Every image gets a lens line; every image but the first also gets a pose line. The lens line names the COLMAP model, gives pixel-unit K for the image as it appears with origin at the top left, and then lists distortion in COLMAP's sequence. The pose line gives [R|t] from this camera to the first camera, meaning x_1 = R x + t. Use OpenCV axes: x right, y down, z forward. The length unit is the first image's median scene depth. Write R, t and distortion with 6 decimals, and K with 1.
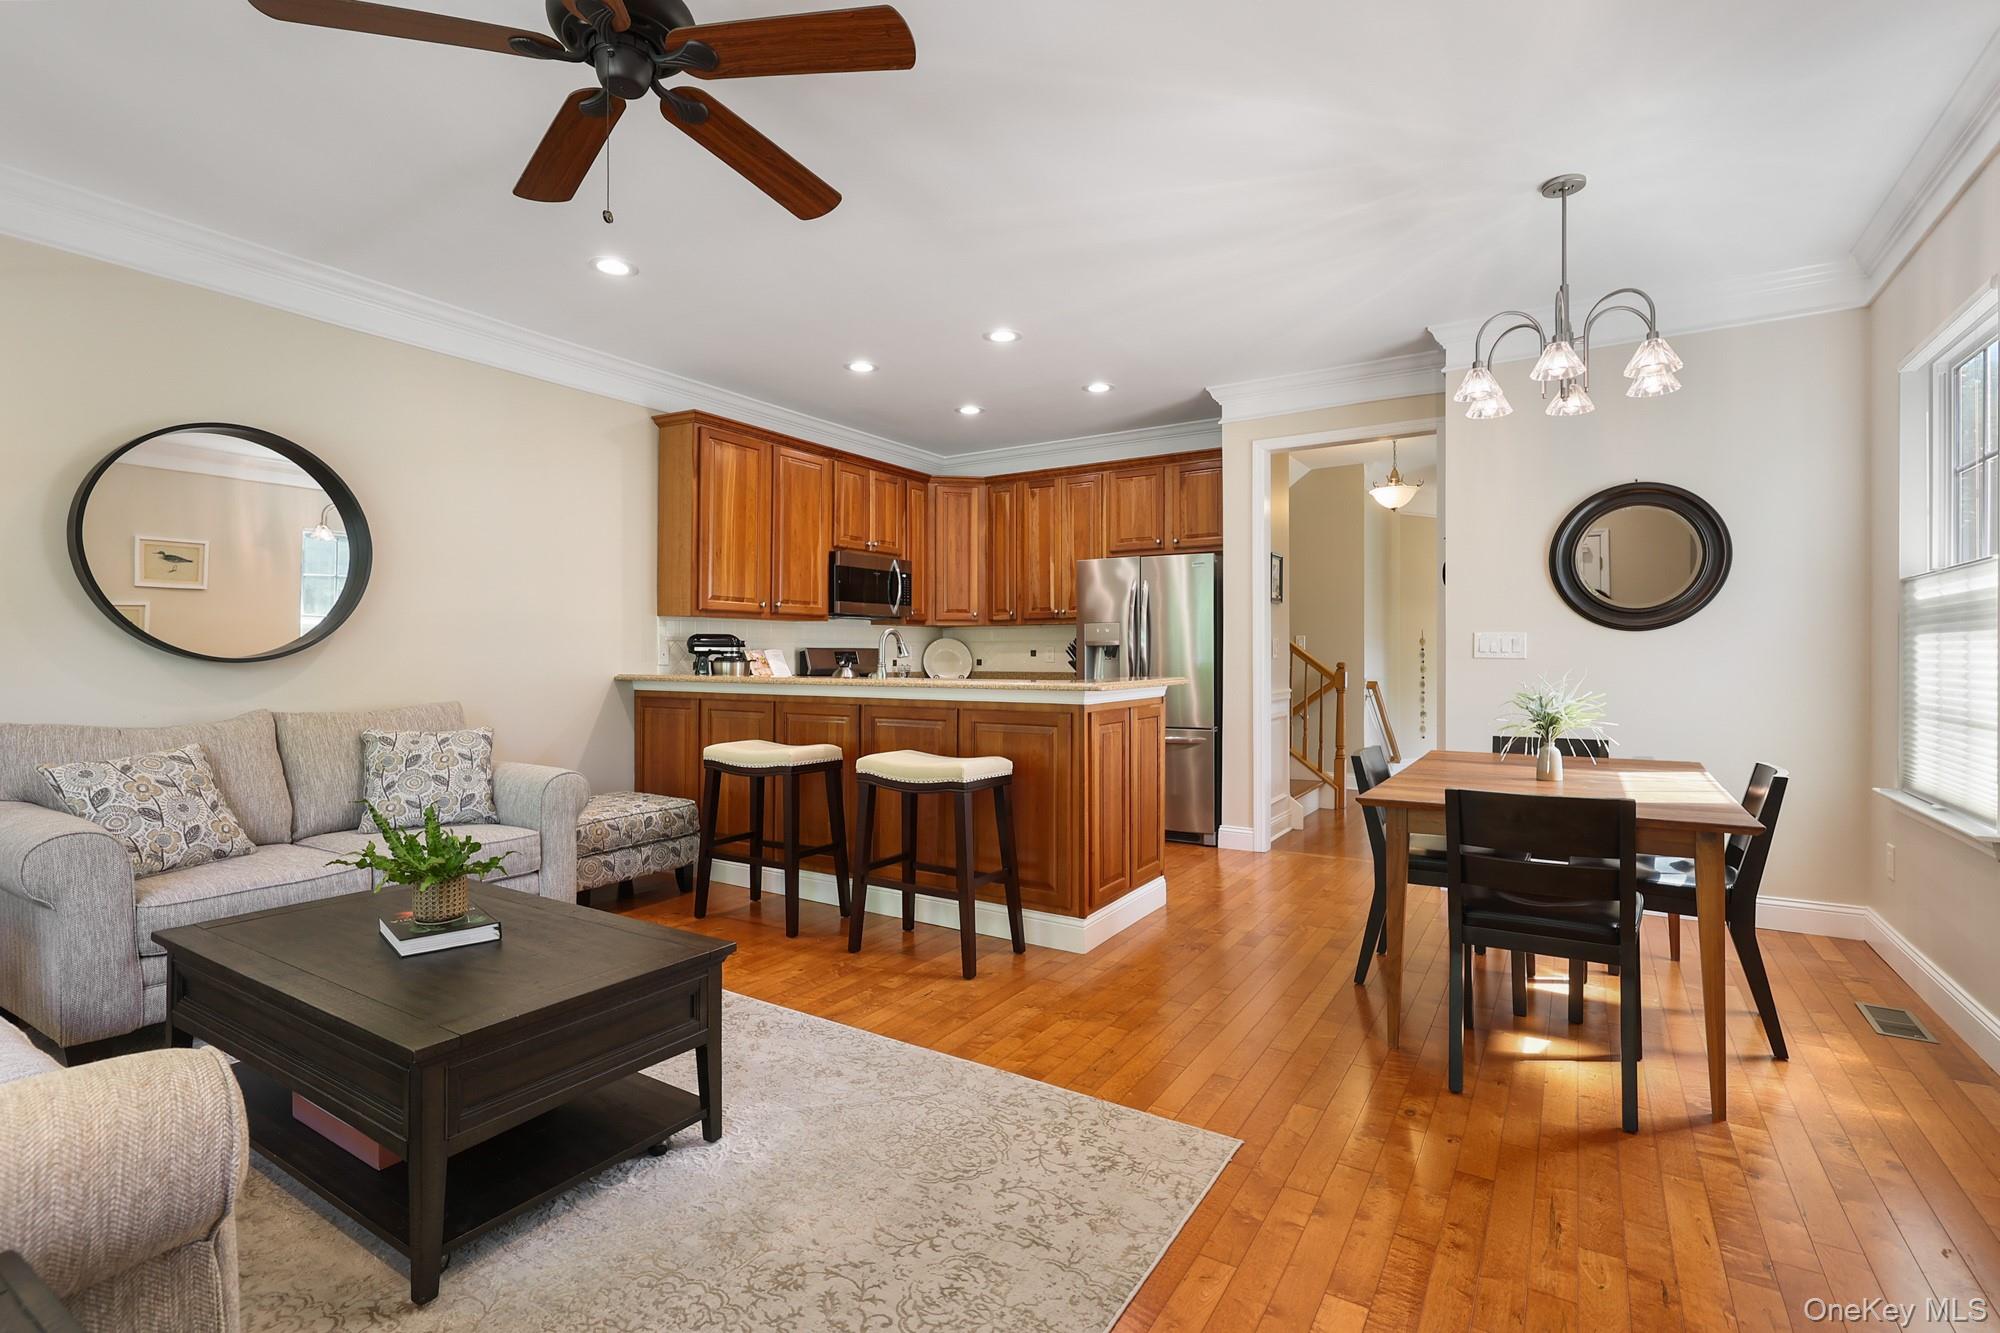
lens RADIAL K [[928.1, 0, 1059.7], [0, 928.1, 649.6], [0, 0, 1]] dist [0.008363, -0.001608]
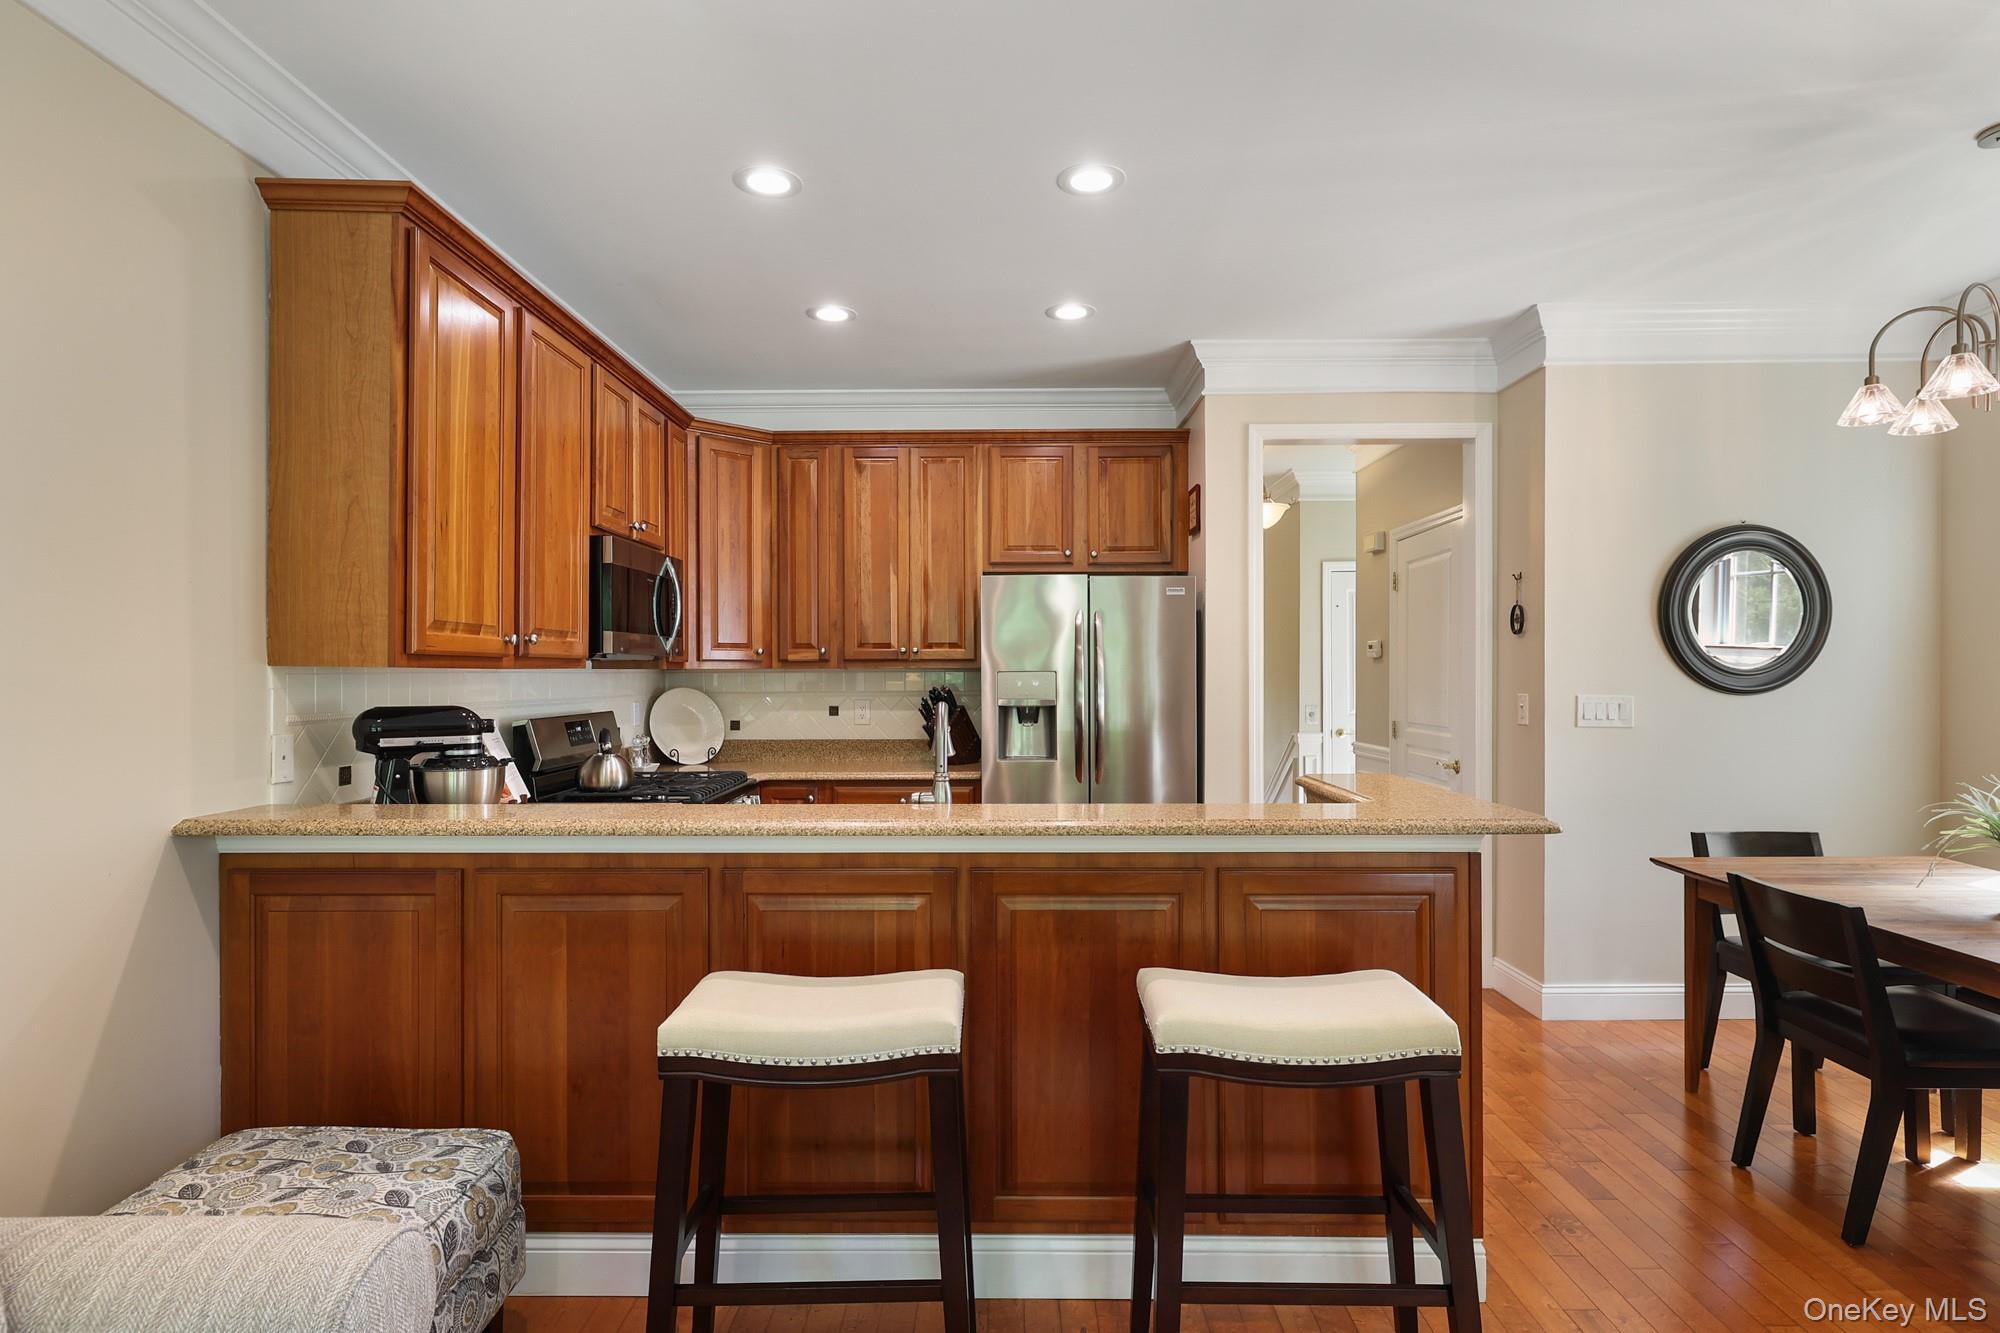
lens RADIAL K [[1005.8, 0, 1051.5], [0, 1005.8, 678.1], [0, 0, 1]] dist [0.004562, -0.001582]
pose [[0.856338, -0.003285, 0.516406, -0.354268], [-0.001583, 0.999958, 0.008985, -0.034426], [-0.516414, -0.008511, 0.856297, 0.421782]]
